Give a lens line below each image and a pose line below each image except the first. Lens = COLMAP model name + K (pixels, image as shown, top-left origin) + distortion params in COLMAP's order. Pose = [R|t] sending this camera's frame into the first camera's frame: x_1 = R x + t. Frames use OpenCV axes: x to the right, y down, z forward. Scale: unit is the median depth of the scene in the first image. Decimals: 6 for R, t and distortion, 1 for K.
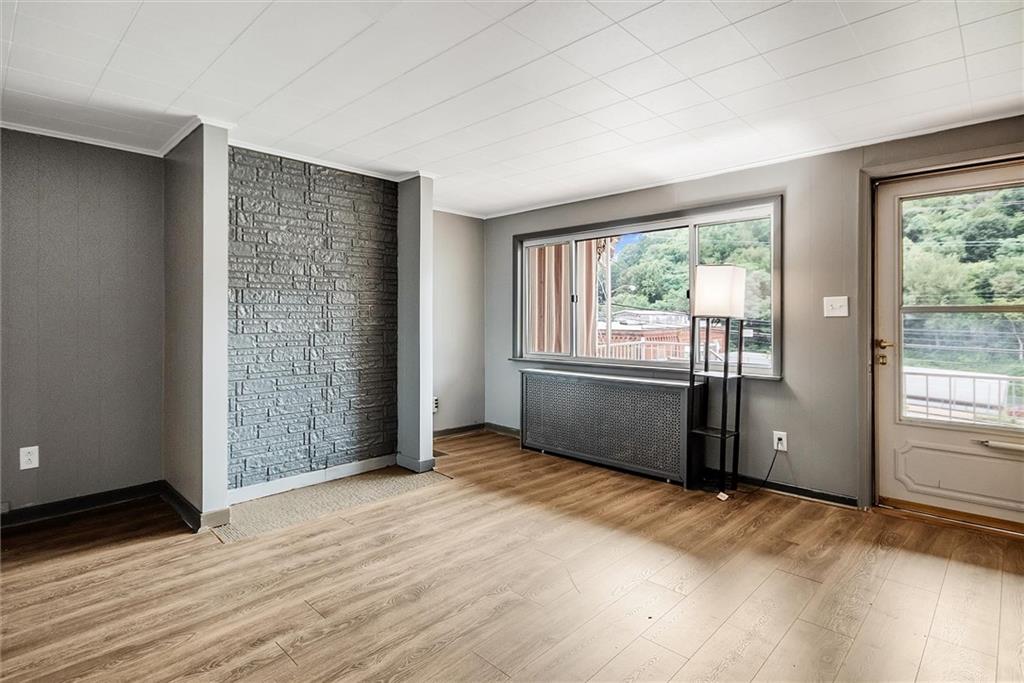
lens RADIAL K [[515.8, 0, 519.3], [0, 515.8, 315.9], [0, 0, 1]] dist [0.002475, 0.001006]
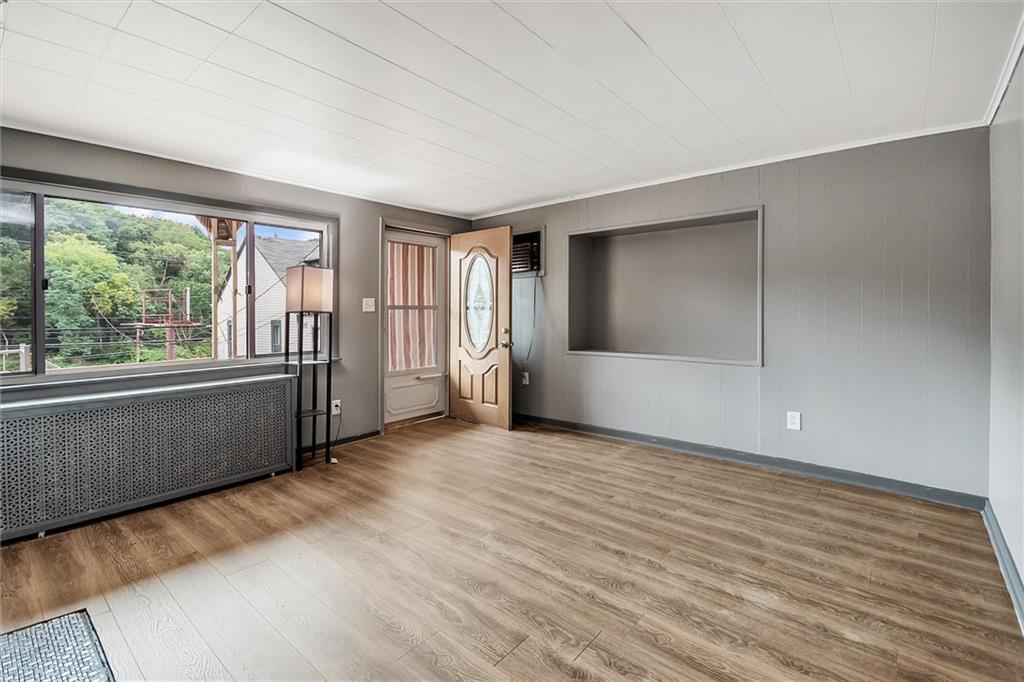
lens RADIAL K [[463.4, 0, 520.4], [0, 463.4, 314.4], [0, 0, 1]] dist [-0.004849, -0.000364]
pose [[-0.068950, -0.004459, 0.997610, -0.726696], [0.004679, 0.999978, 0.004793, 0.004917], [-0.997609, 0.004998, -0.068927, 0.650126]]
